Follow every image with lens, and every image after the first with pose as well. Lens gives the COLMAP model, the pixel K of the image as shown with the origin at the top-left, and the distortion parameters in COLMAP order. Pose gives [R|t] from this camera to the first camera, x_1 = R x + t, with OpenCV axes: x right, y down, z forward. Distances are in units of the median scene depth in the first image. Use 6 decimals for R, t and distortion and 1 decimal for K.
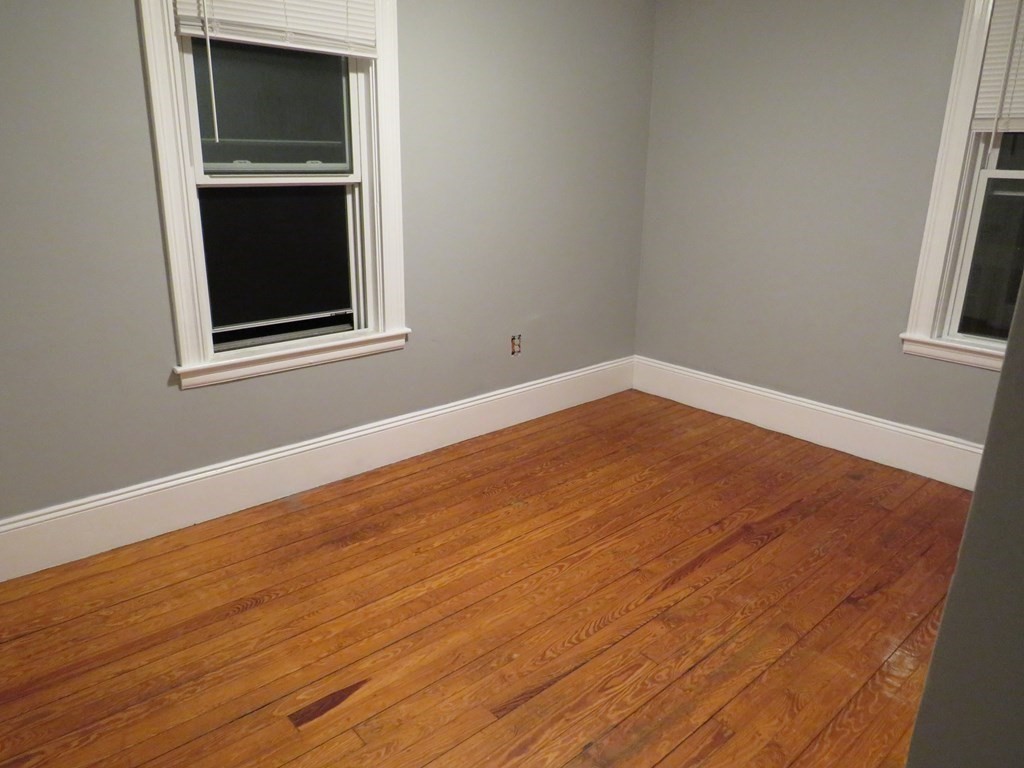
lens RADIAL K [[722.4, 0, 508.9], [0, 722.4, 383.6], [0, 0, 1]] dist [-0.021864, -0.002313]
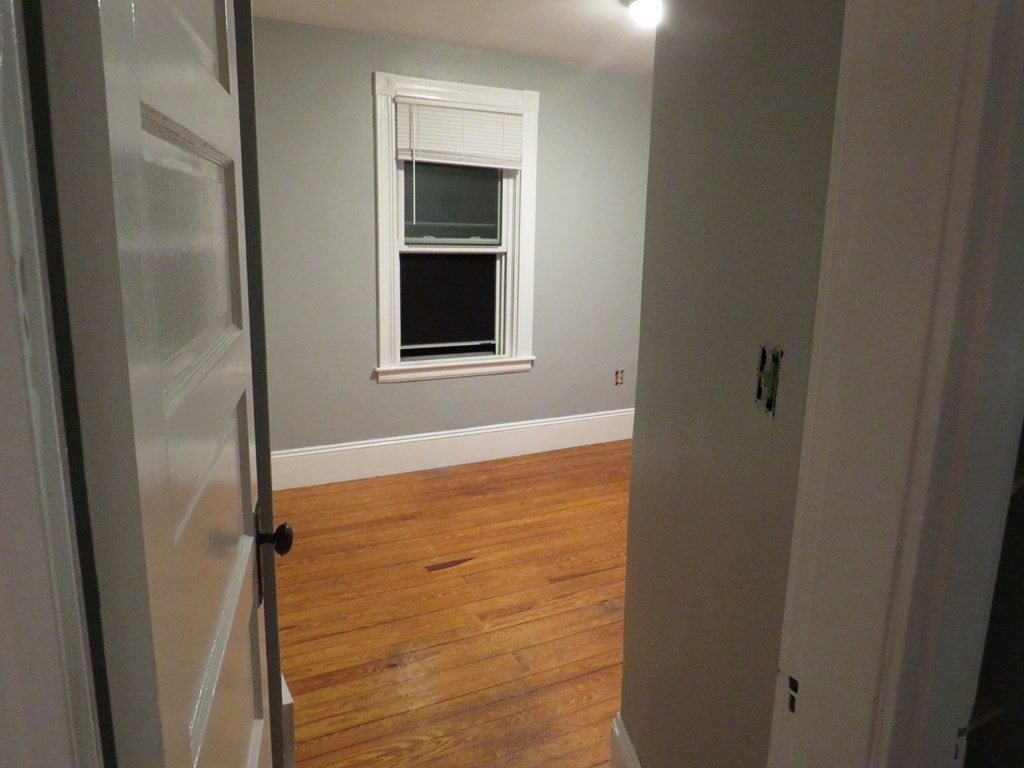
lens RADIAL K [[722.4, 0, 514.8], [0, 722.4, 387.9], [0, 0, 1]] dist [-0.021864, -0.002313]
pose [[0.973496, 0.052741, -0.222539, 0.165977], [-0.074136, 0.993277, -0.088906, 0.132898], [0.216354, 0.103048, 0.970862, -0.418100]]
